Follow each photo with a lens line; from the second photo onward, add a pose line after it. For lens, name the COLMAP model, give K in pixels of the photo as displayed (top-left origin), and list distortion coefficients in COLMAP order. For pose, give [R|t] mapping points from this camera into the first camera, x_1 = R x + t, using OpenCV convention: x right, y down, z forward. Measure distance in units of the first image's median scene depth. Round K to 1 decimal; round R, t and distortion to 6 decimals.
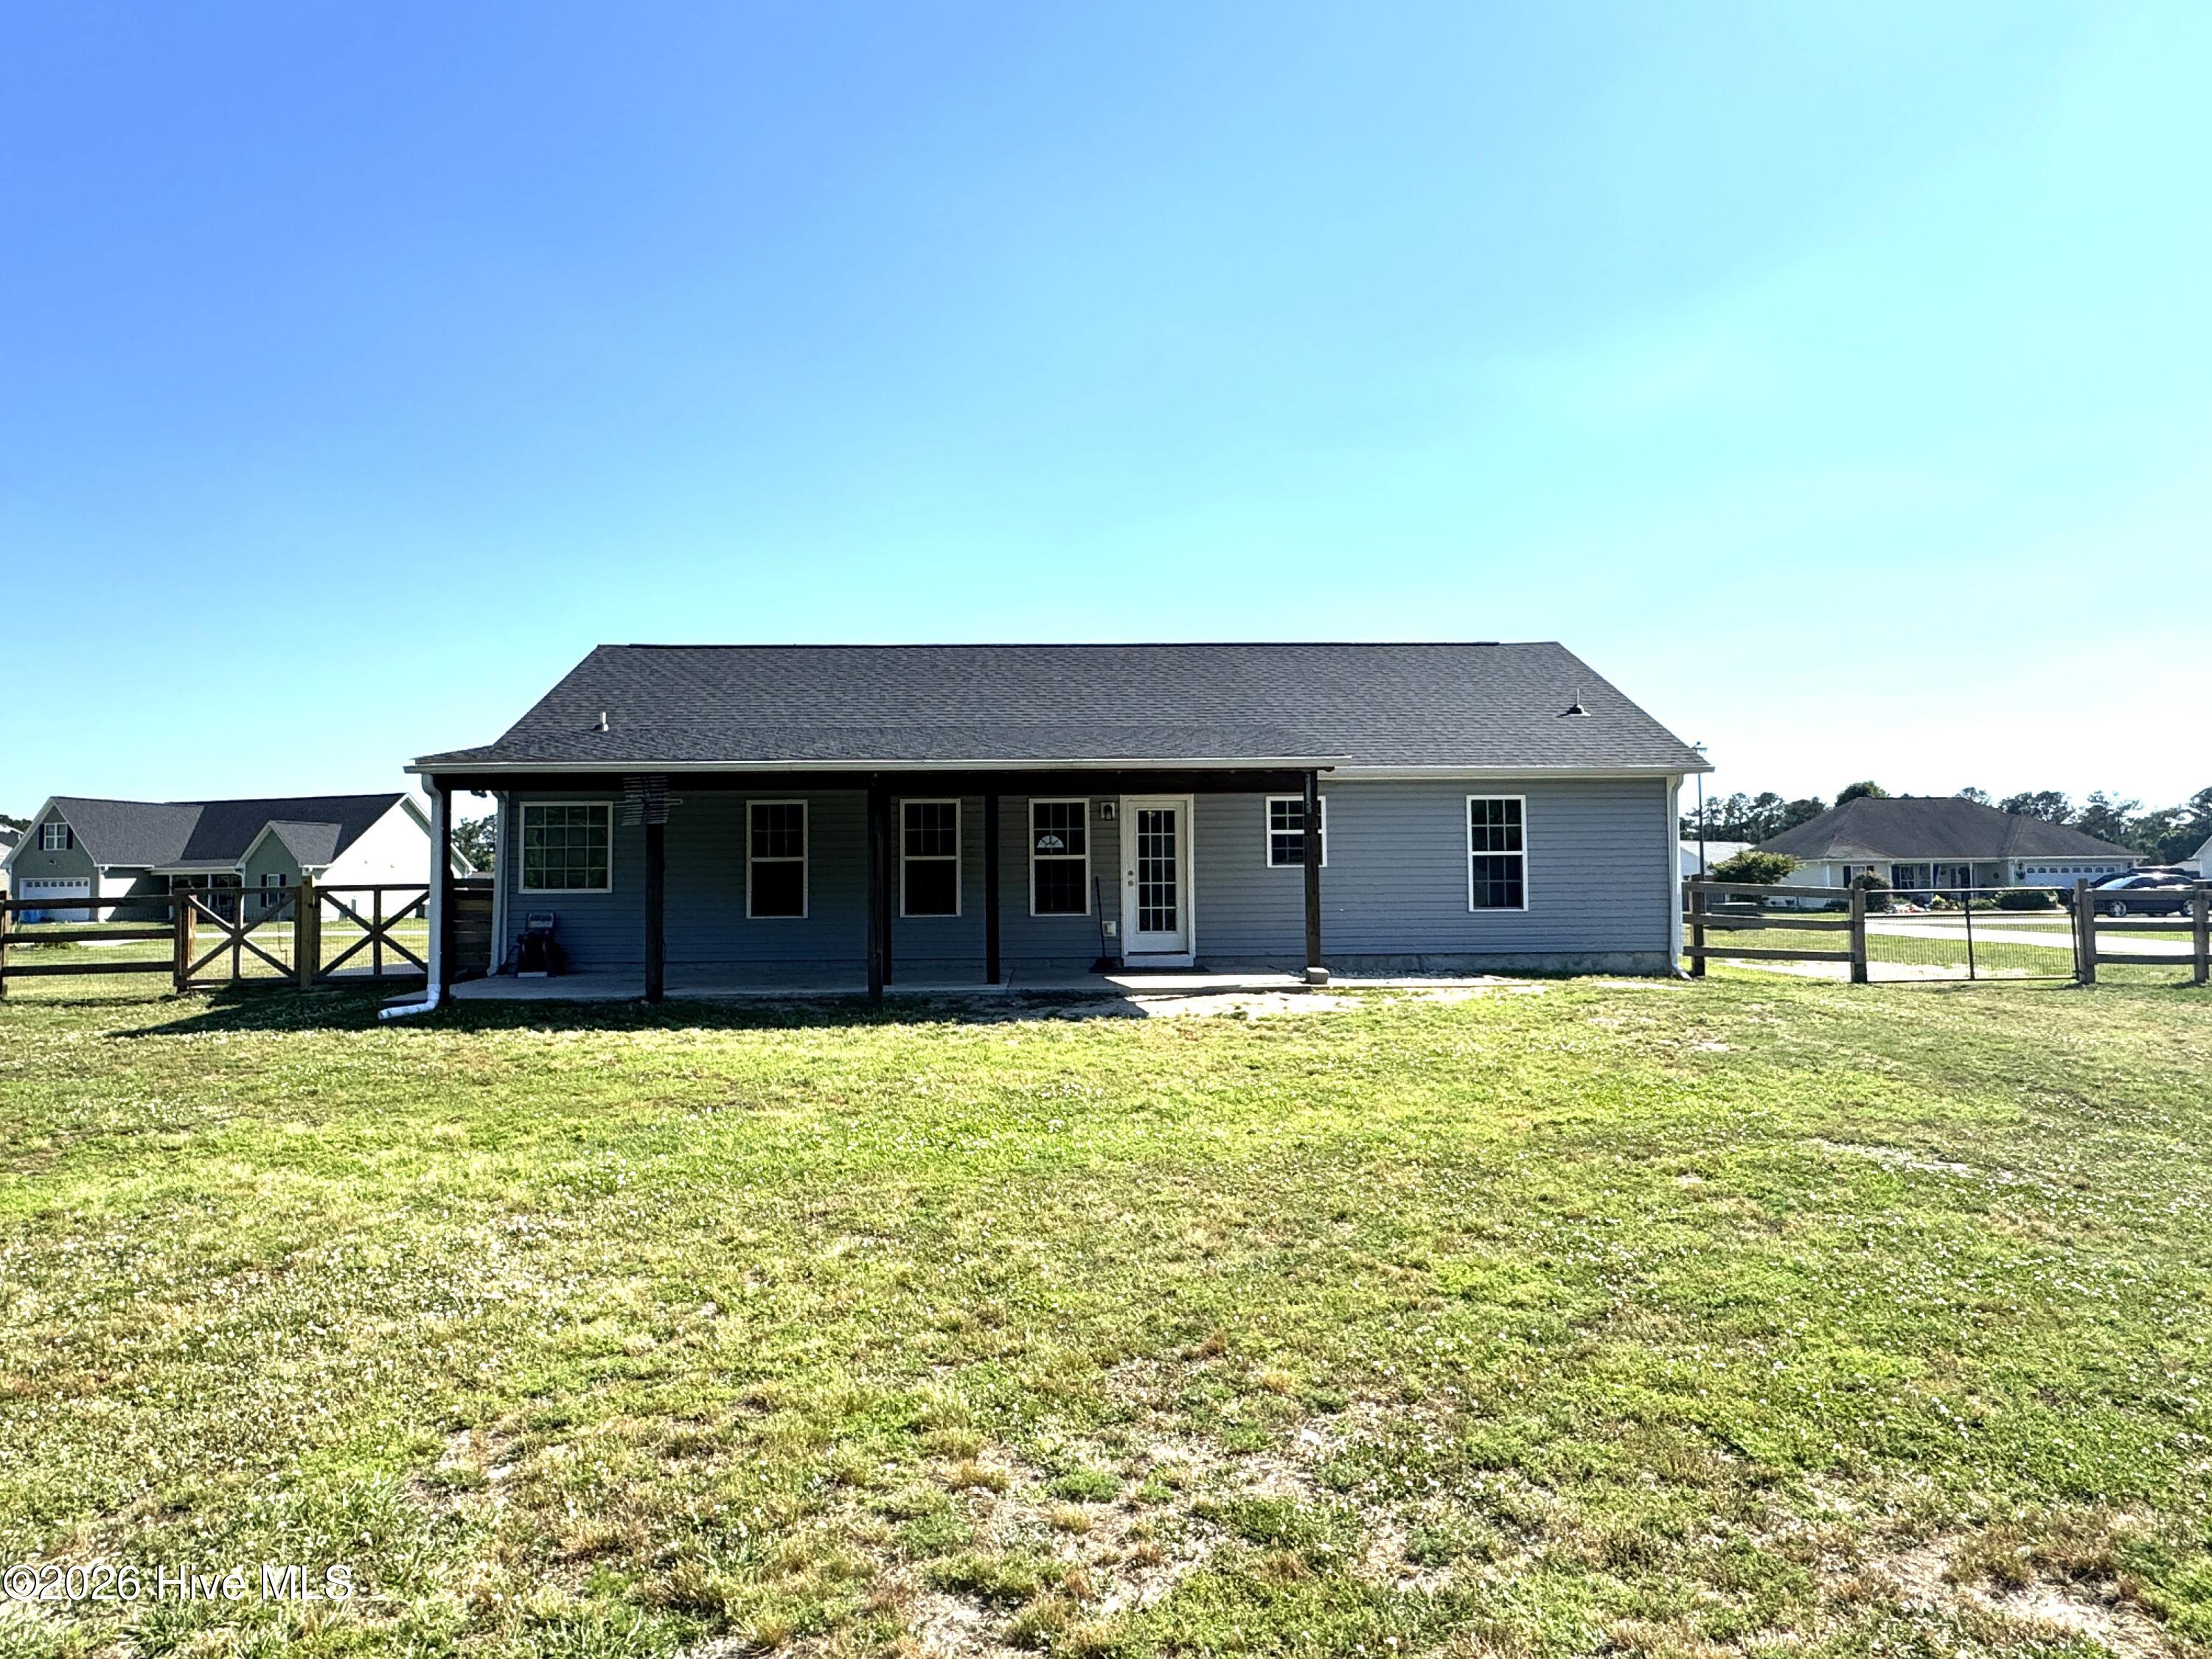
lens RADIAL K [[1352.5, 0, 1093.7], [0, 1352.5, 831.4], [0, 0, 1]] dist [-0.002539, -0.000616]
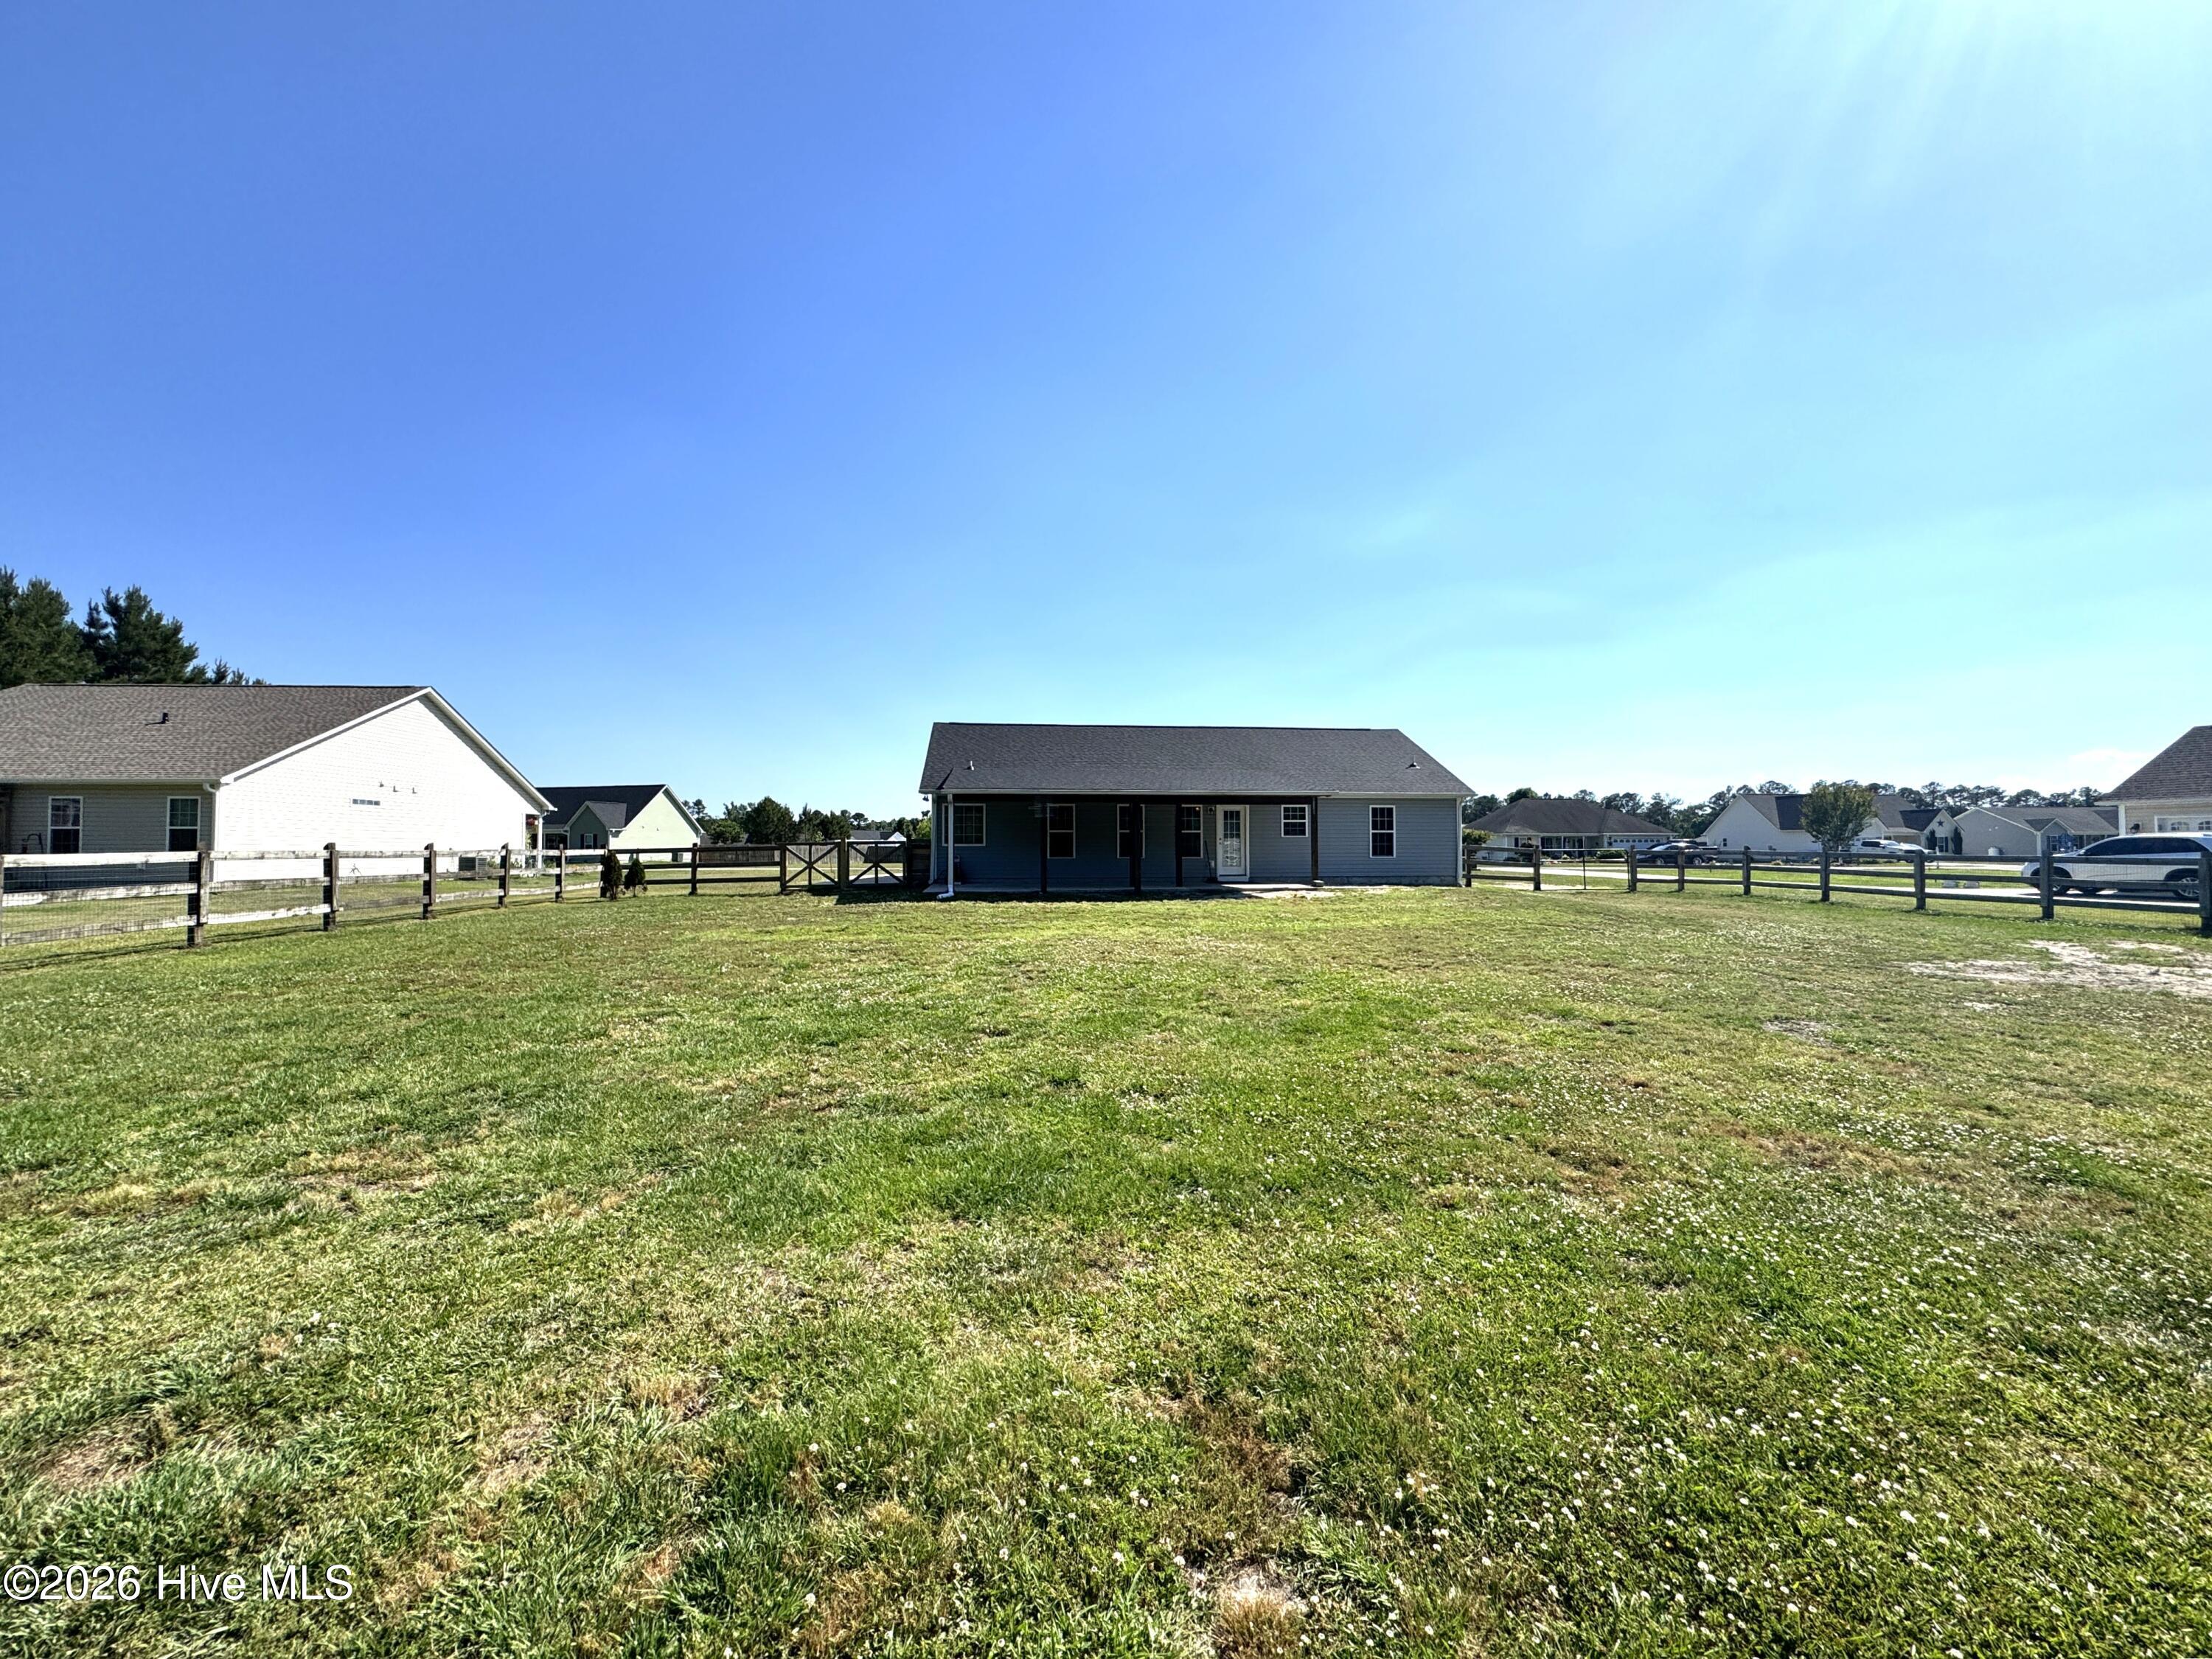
lens RADIAL K [[855.3, 0, 1106.0], [0, 855.3, 829.5], [0, 0, 1]] dist [-0.000521, -0.000009]
pose [[0.997736, 0.008730, 0.066678, -0.133945], [-0.010175, 0.999720, 0.021352, -0.006871], [-0.066473, -0.021982, 0.997546, -0.203052]]
